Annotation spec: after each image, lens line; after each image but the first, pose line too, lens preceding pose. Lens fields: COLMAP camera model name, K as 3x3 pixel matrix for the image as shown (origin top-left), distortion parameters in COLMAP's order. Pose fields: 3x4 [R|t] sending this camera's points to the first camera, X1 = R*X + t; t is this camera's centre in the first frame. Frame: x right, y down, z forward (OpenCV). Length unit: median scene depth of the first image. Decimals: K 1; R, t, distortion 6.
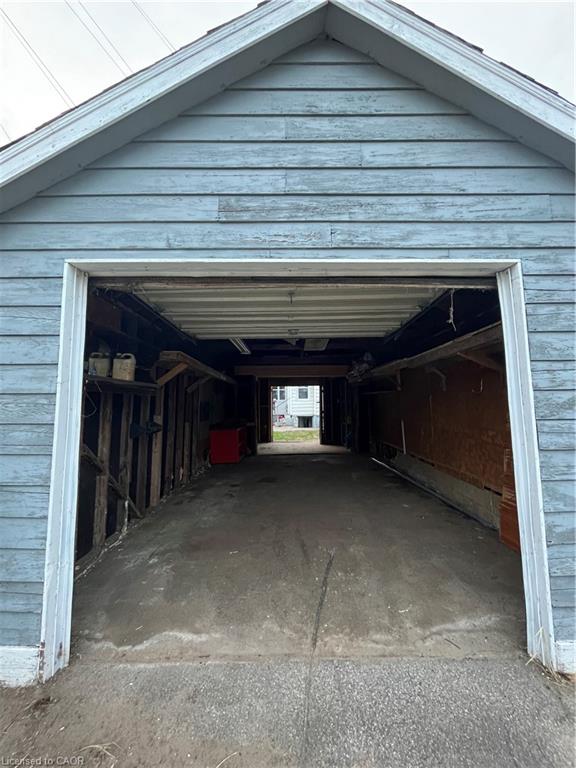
lens RADIAL K [[311.3, 0, 285.8], [0, 311.3, 385.3], [0, 0, 1]] dist [-0.006759, -0.000019]
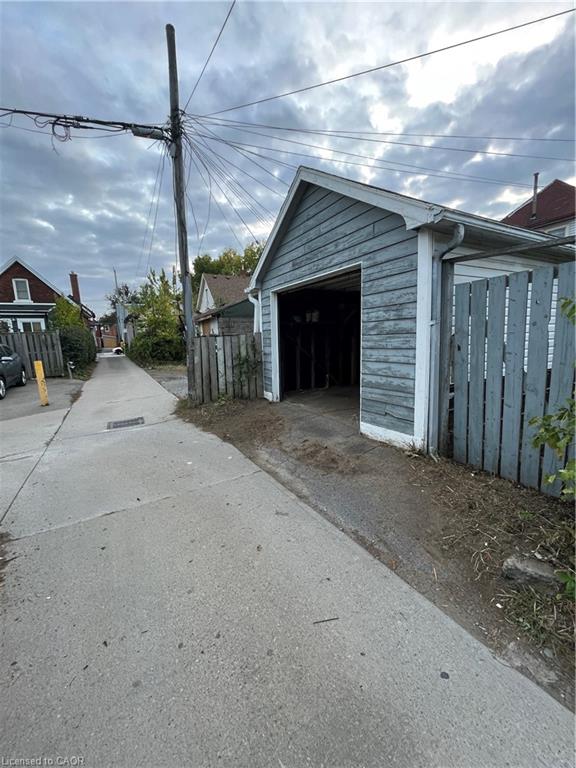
lens RADIAL K [[311.3, 0, 285.8], [0, 311.3, 385.3], [0, 0, 1]] dist [-0.006759, -0.000019]
pose [[0.476098, 0.125727, -0.870358, 2.482579], [0.087910, 0.977965, 0.189359, -0.012850], [0.874987, -0.166667, 0.454555, -0.602830]]
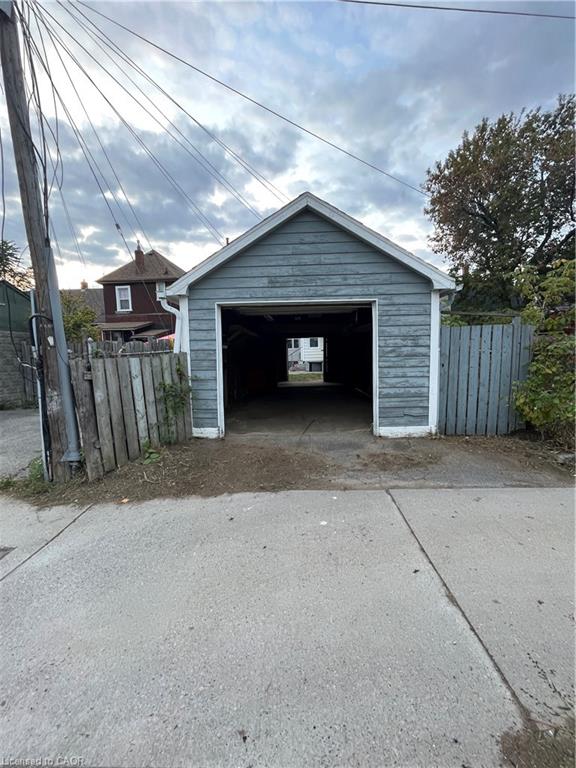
lens RADIAL K [[311.3, 0, 285.8], [0, 311.3, 385.3], [0, 0, 1]] dist [-0.006759, -0.000019]
pose [[0.998782, -0.005002, -0.049092, 0.072602], [0.013090, 0.986065, 0.165844, -0.116358], [0.047578, -0.166285, 0.984929, -1.862820]]
